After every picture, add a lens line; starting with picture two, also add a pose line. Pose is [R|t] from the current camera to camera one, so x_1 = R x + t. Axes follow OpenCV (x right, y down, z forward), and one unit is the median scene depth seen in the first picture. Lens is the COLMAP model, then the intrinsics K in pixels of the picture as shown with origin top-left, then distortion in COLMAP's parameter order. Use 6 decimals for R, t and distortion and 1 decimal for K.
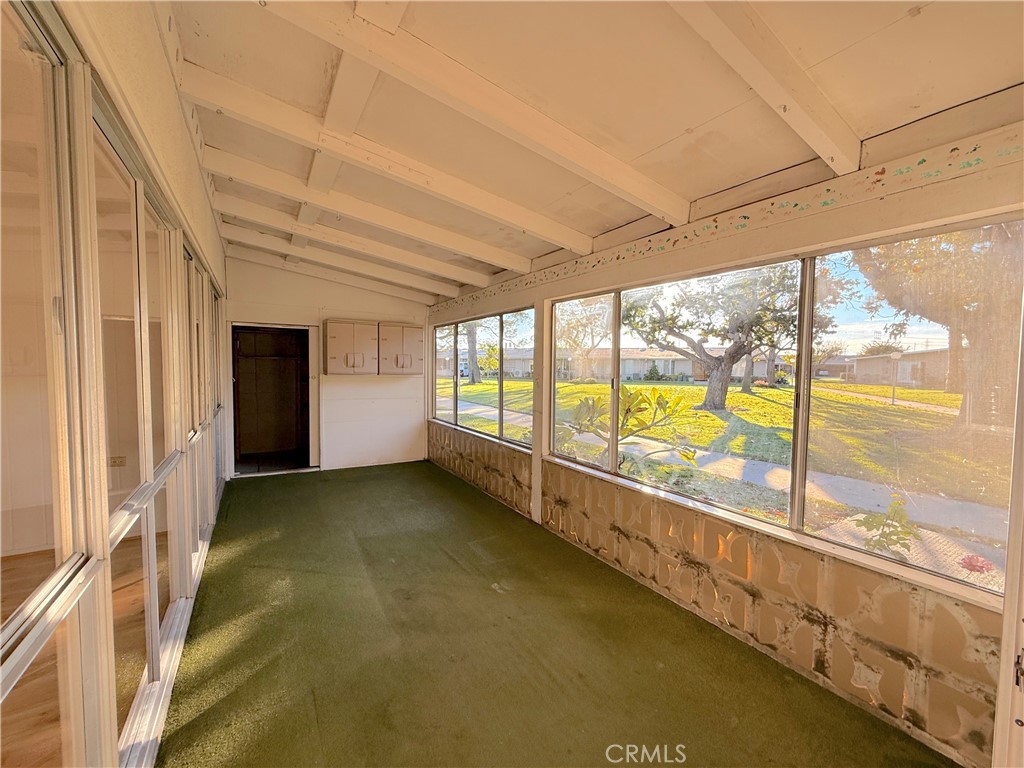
lens RADIAL K [[407.6, 0, 513.6], [0, 407.6, 383.3], [0, 0, 1]] dist [0.001219, 0.000082]
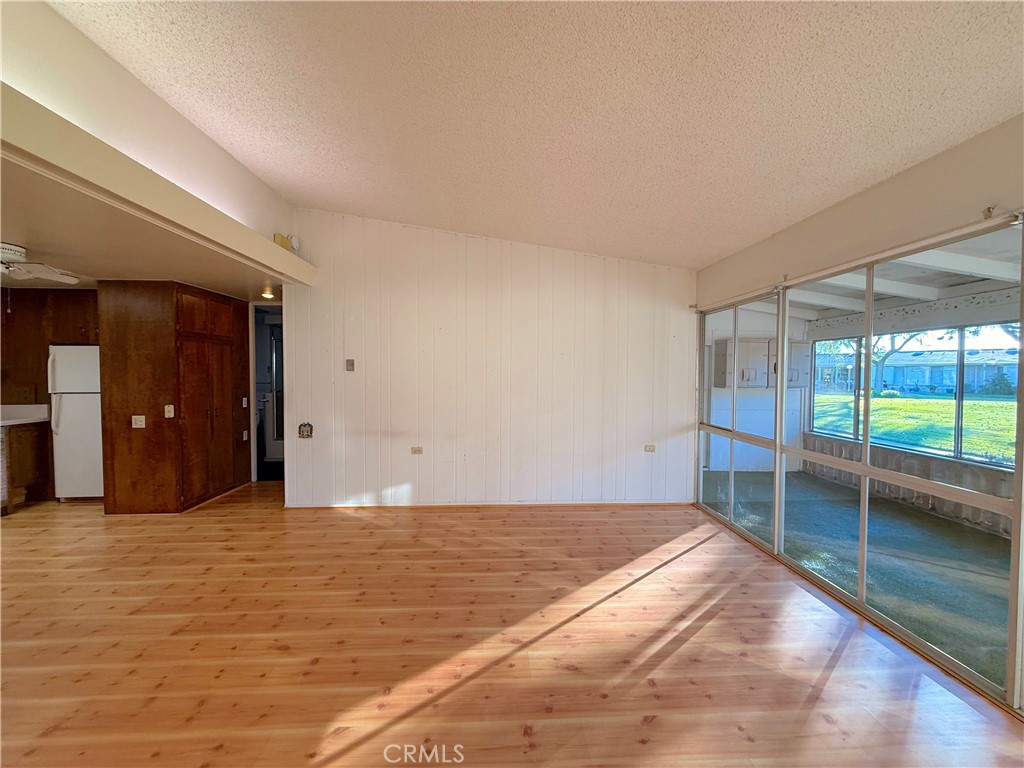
lens RADIAL K [[408.3, 0, 513.5], [0, 408.3, 383.9], [0, 0, 1]] dist [-0.000024, 0.000088]
pose [[0.873186, 0.006255, -0.487347, -0.585052], [-0.016161, 0.999739, -0.016126, -0.004600], [0.487120, 0.021957, 0.873059, -0.417916]]
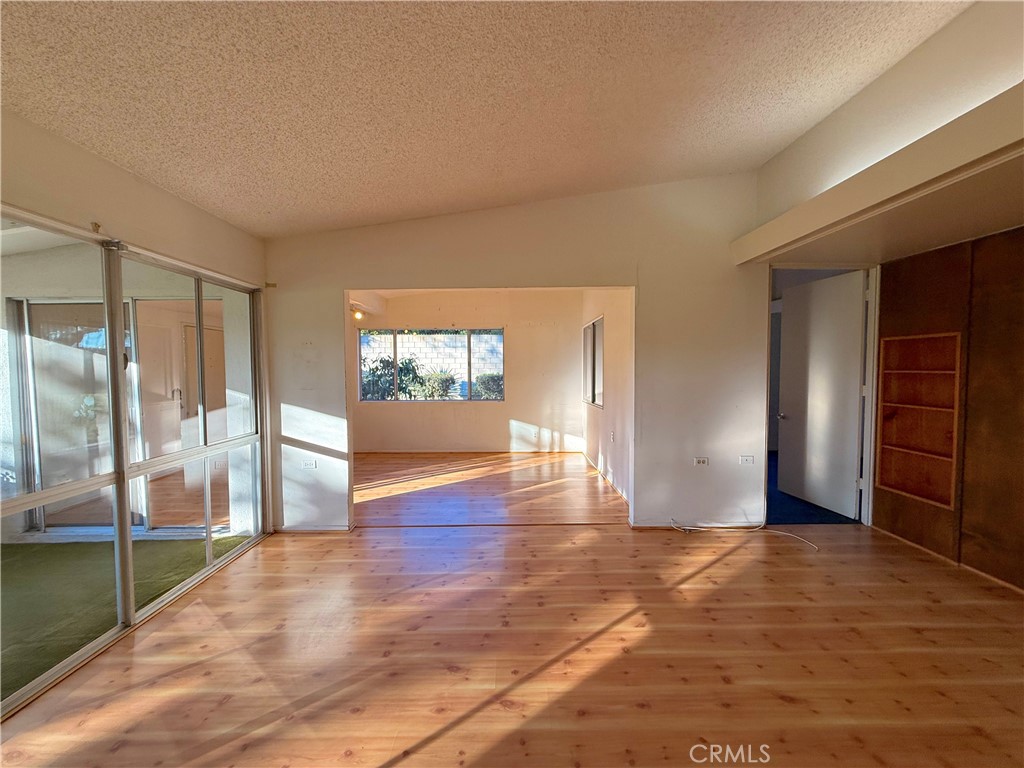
lens RADIAL K [[408.3, 0, 513.5], [0, 408.3, 383.9], [0, 0, 1]] dist [-0.000024, 0.000088]
pose [[-0.850078, -0.030376, 0.525780, -1.114759], [0.018553, 0.995988, 0.087539, -0.053269], [-0.526330, 0.084170, -0.846104, 0.480509]]
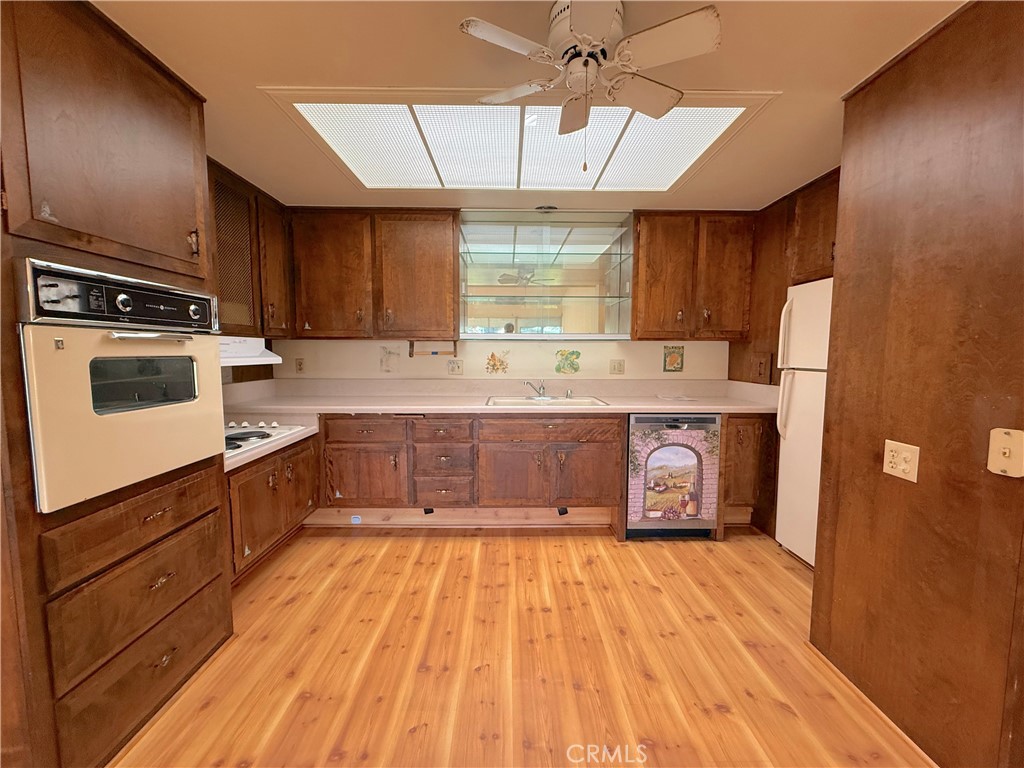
lens RADIAL K [[408.3, 0, 513.5], [0, 408.3, 383.9], [0, 0, 1]] dist [-0.000024, 0.000088]
pose [[-0.521392, 0.058920, -0.851280, -1.489089], [-0.048366, 0.993969, 0.098419, 0.004705], [0.851945, 0.092488, -0.515398, -0.067025]]
